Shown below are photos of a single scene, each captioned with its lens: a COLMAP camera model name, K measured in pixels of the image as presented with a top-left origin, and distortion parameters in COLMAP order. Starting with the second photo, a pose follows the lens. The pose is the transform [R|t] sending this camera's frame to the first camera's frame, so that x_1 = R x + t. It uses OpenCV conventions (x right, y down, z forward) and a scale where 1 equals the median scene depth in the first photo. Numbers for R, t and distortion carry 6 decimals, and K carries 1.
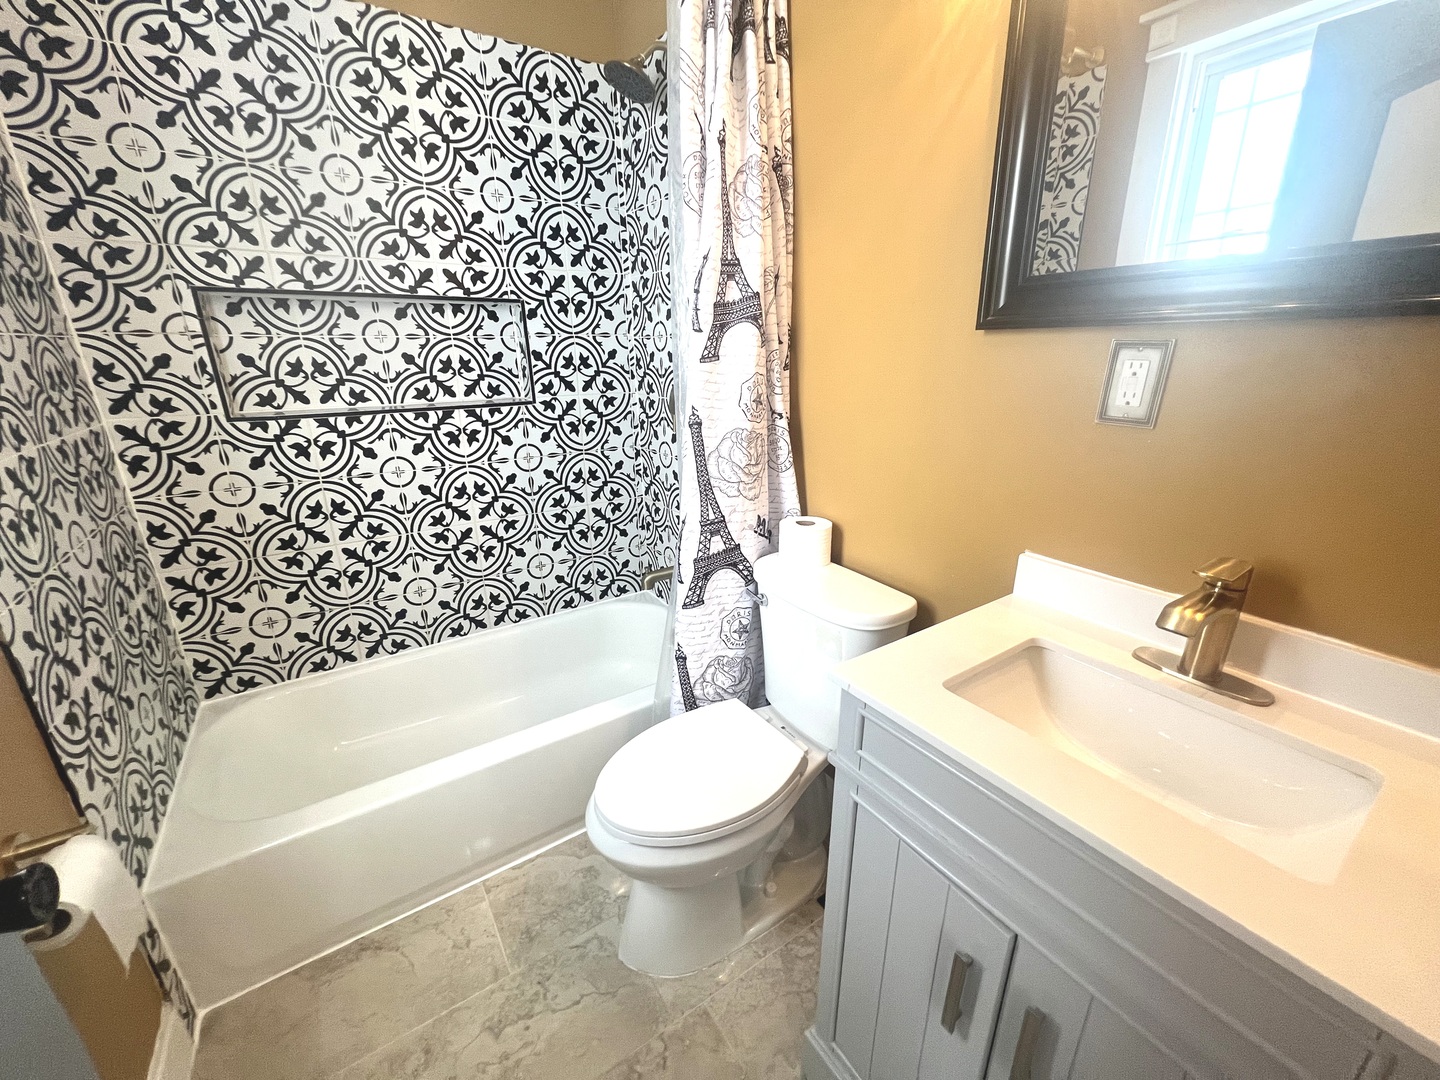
lens RADIAL K [[580.0, 0, 717.7], [0, 580.0, 537.8], [0, 0, 1]] dist [-0.004133, -0.000207]
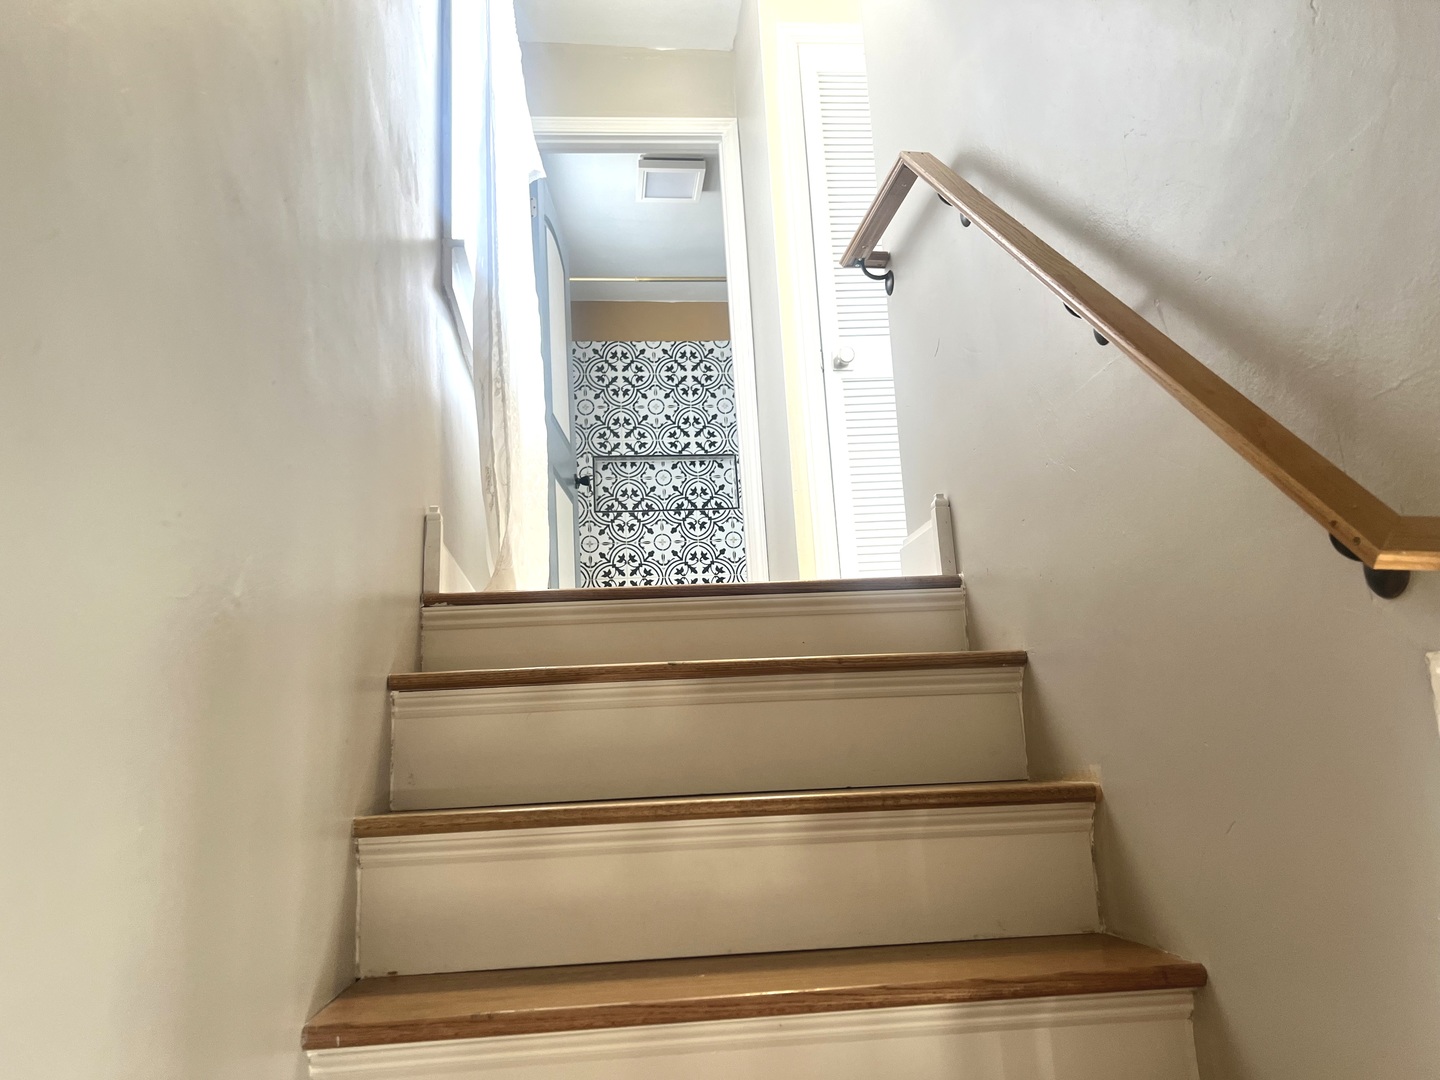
lens RADIAL K [[1092.5, 0, 718.3], [0, 1092.5, 540.7], [0, 0, 1]] dist [0.001037, 0.000011]
pose [[0.877546, -0.137814, -0.459261, 1.251995], [-0.108644, 0.875747, -0.470387, 1.569522], [0.467022, 0.462682, 0.753536, -1.599782]]
